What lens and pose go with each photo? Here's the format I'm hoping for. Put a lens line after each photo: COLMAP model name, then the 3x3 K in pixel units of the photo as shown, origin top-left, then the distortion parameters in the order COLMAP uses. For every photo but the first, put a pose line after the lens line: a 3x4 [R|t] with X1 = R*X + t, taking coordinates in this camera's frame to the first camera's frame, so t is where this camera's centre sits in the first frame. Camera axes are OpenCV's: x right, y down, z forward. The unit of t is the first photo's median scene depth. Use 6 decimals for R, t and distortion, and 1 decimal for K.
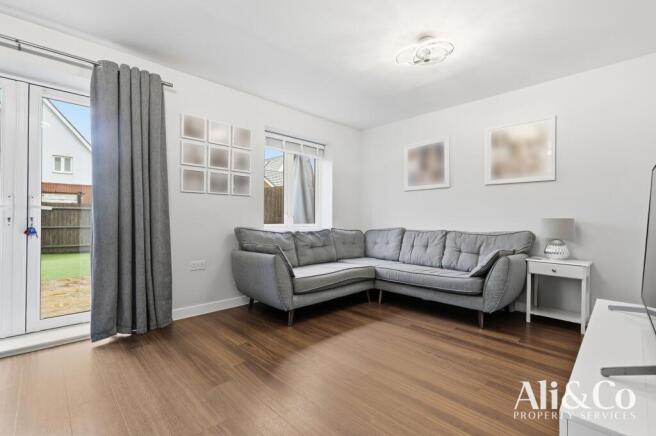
lens RADIAL K [[294.4, 0, 325.3], [0, 294.4, 217.8], [0, 0, 1]] dist [0.008143, -0.001541]
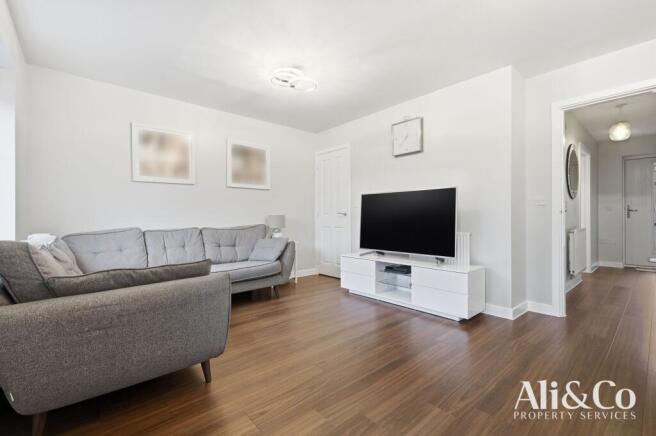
lens RADIAL K [[294.4, 0, 323.5], [0, 294.4, 215.3], [0, 0, 1]] dist [0.008143, -0.001541]
pose [[0.049148, -0.000617, 0.998791, -0.679059], [0.000052, 1.000000, 0.000615, 0.000639], [-0.998792, 0.000022, 0.049148, 0.635317]]
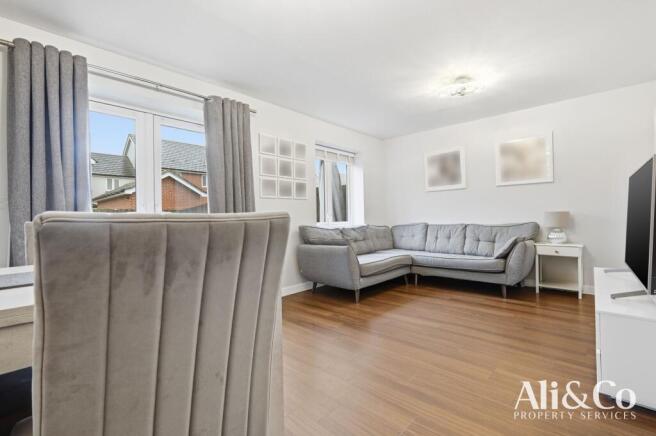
lens RADIAL K [[294.4, 0, 325.2], [0, 294.4, 215.1], [0, 0, 1]] dist [0.008143, -0.001541]
pose [[0.998244, -0.024598, 0.053885, -0.278521], [0.024762, 0.999691, -0.002377, -0.005400], [-0.053810, 0.003707, 0.998544, -0.222562]]
